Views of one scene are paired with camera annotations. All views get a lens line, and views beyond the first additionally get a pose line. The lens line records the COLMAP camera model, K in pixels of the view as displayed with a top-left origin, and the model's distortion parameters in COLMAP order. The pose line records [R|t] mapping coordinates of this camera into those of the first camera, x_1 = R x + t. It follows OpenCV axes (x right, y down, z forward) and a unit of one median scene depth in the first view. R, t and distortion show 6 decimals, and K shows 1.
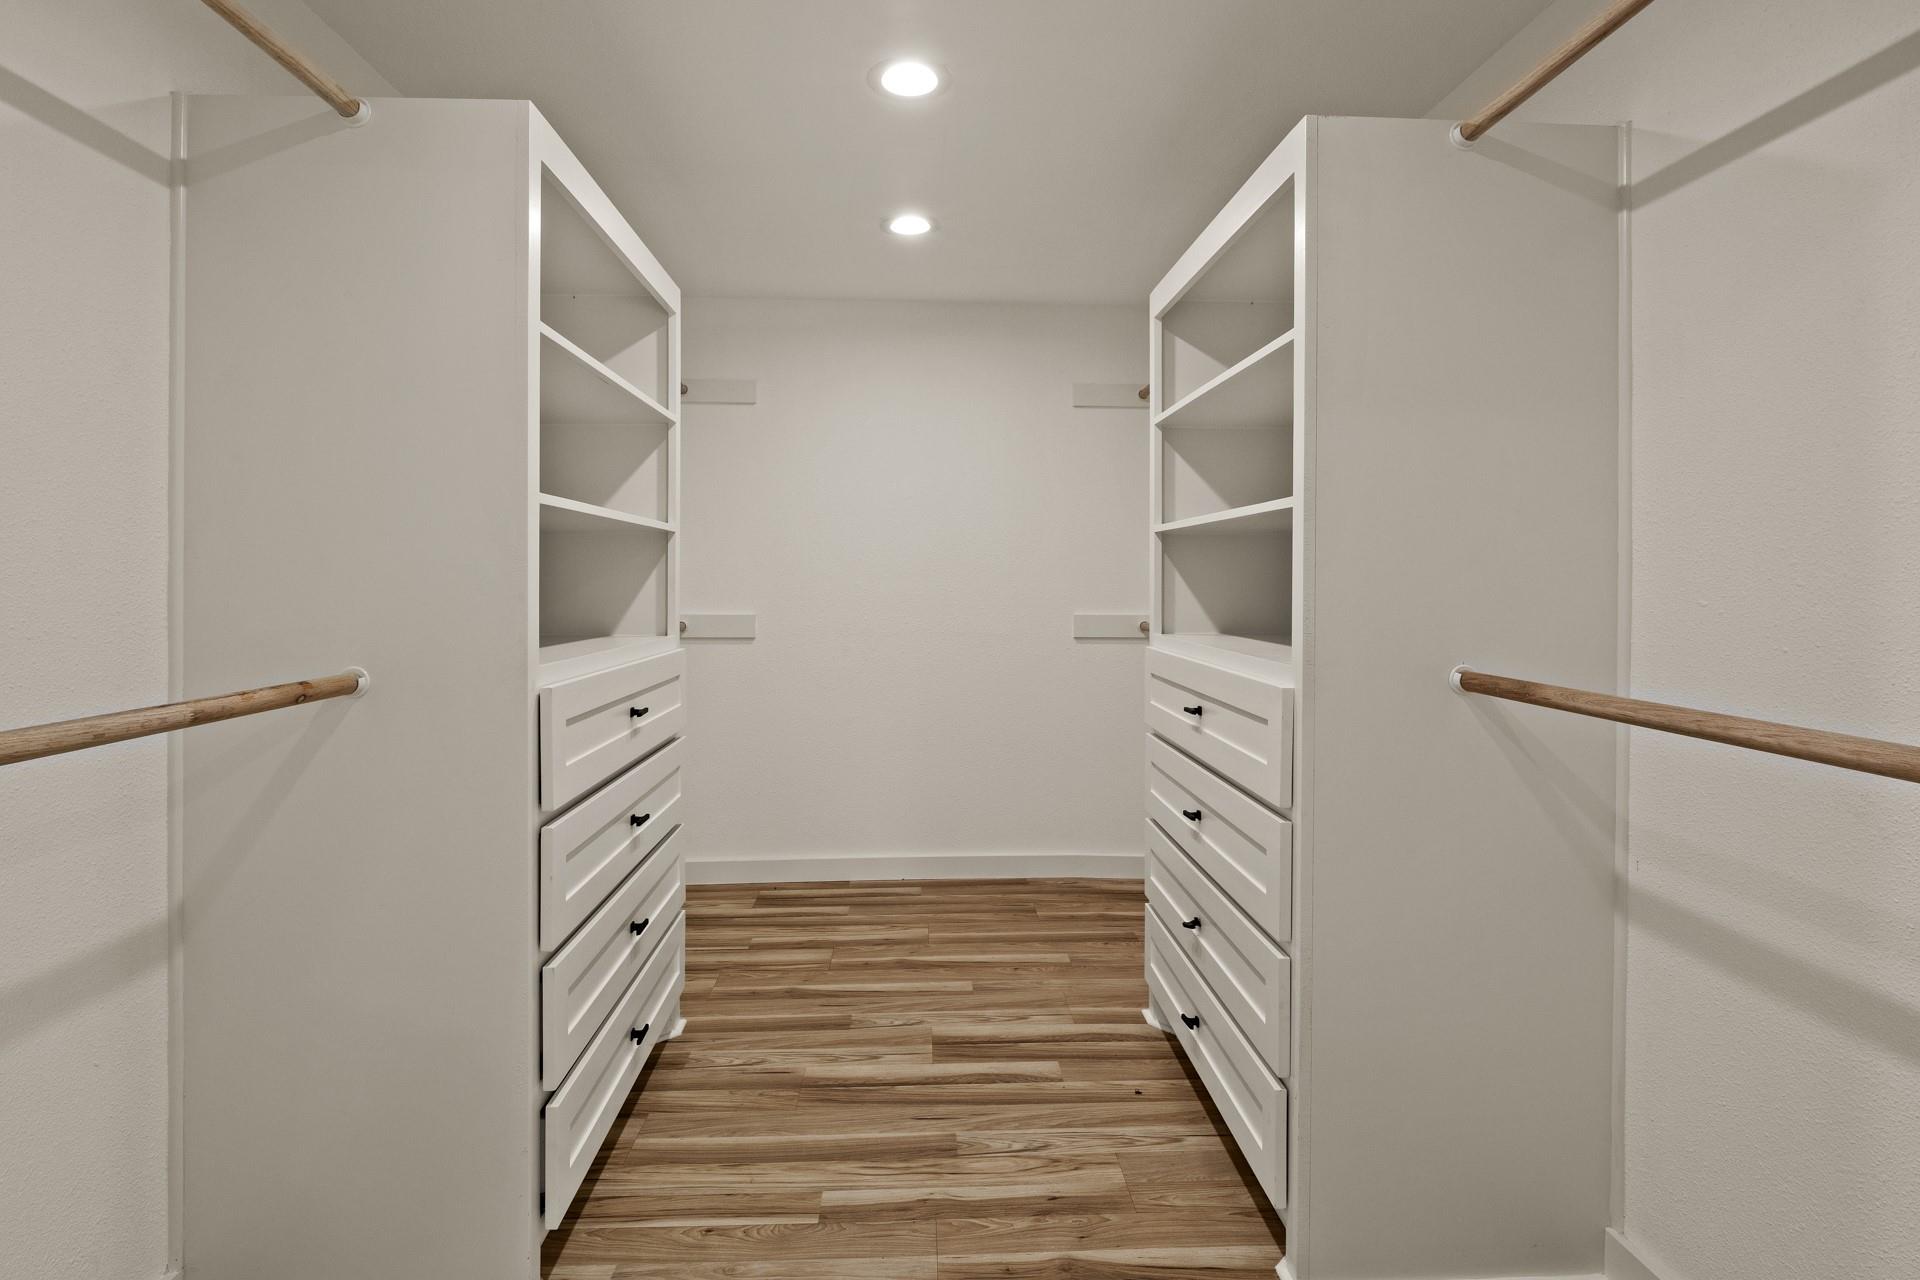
lens RADIAL K [[965.3, 0, 954.9], [0, 965.3, 568.6], [0, 0, 1]] dist [-0.006895, 0.000672]
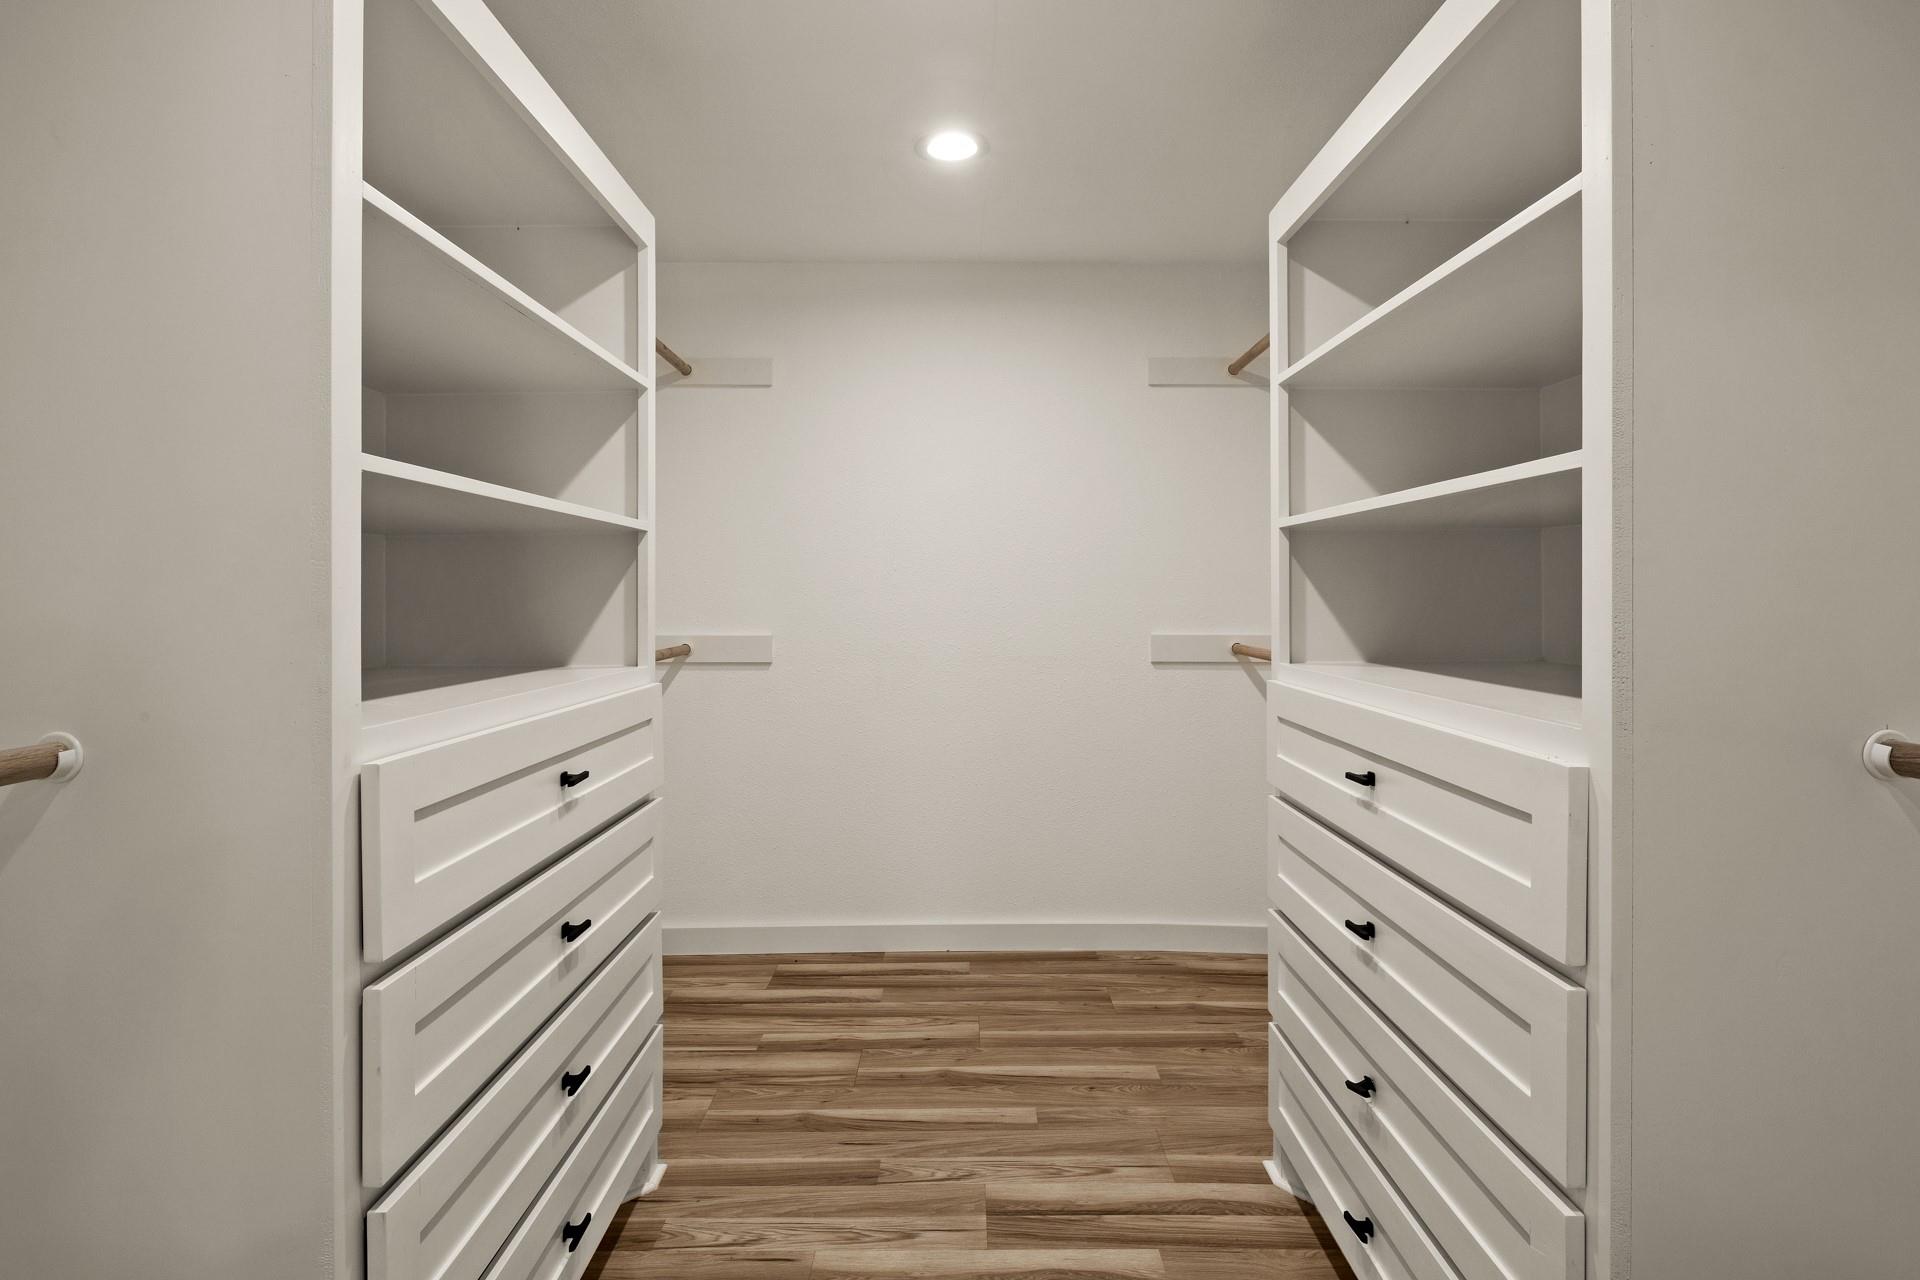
lens RADIAL K [[965.3, 0, 954.9], [0, 965.3, 568.6], [0, 0, 1]] dist [-0.006895, 0.000672]
pose [[0.998842, -0.005158, -0.047833, -0.009424], [0.004401, 0.999864, -0.015918, 0.005133], [0.047908, 0.015689, 0.998729, 0.245302]]
